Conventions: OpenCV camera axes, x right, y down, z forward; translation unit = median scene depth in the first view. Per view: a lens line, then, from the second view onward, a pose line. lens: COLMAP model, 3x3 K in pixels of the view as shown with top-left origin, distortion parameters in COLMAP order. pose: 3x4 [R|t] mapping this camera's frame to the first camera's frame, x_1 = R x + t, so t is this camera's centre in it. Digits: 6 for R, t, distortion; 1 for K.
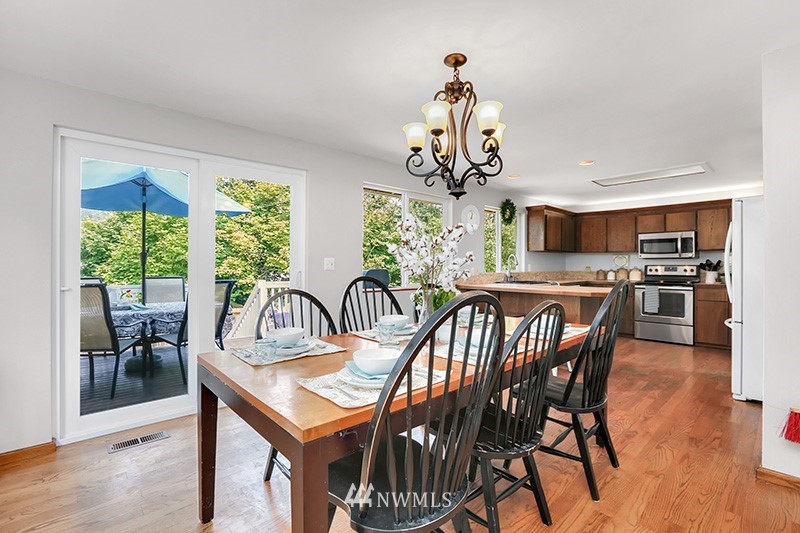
lens RADIAL K [[365.7, 0, 398.6], [0, 365.7, 263.0], [0, 0, 1]] dist [-0.035286, 0.006049]
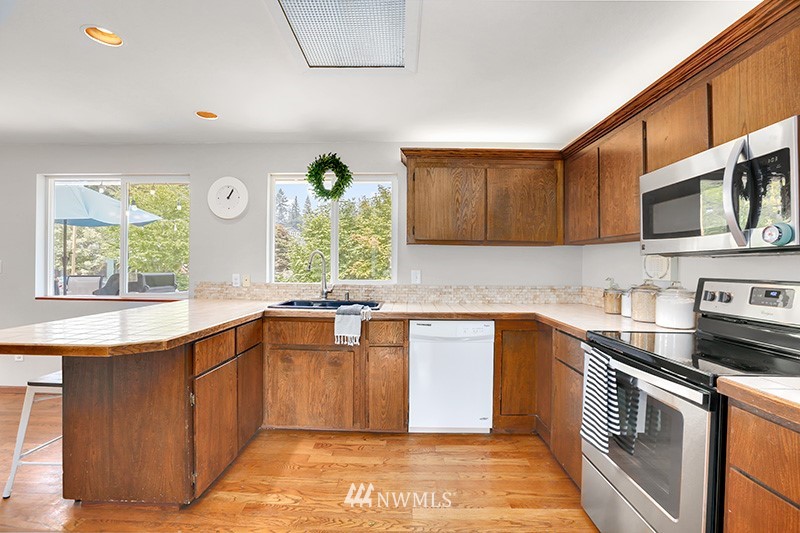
lens RADIAL K [[365.7, 0, 407.3], [0, 365.7, 264.3], [0, 0, 1]] dist [-0.035286, 0.006049]
pose [[0.726272, 0.001853, -0.687405, 0.768957], [-0.002094, 0.999998, 0.000483, -0.004956], [0.687404, 0.001089, 0.726274, 0.672500]]
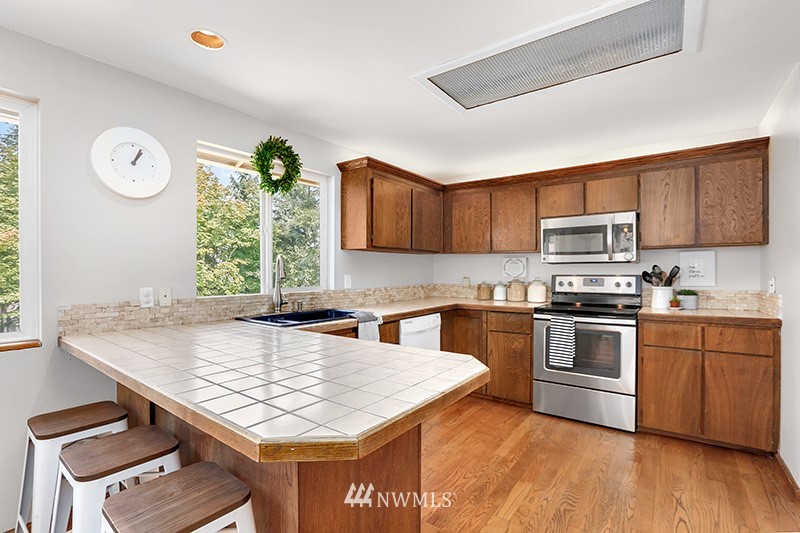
lens RADIAL K [[365.7, 0, 400.3], [0, 365.7, 270.6], [0, 0, 1]] dist [-0.035286, 0.006049]
pose [[0.983631, -0.006396, 0.180080, 0.368100], [0.004883, 0.999949, 0.008845, -0.007472], [-0.180128, -0.007821, 0.983612, 0.510599]]
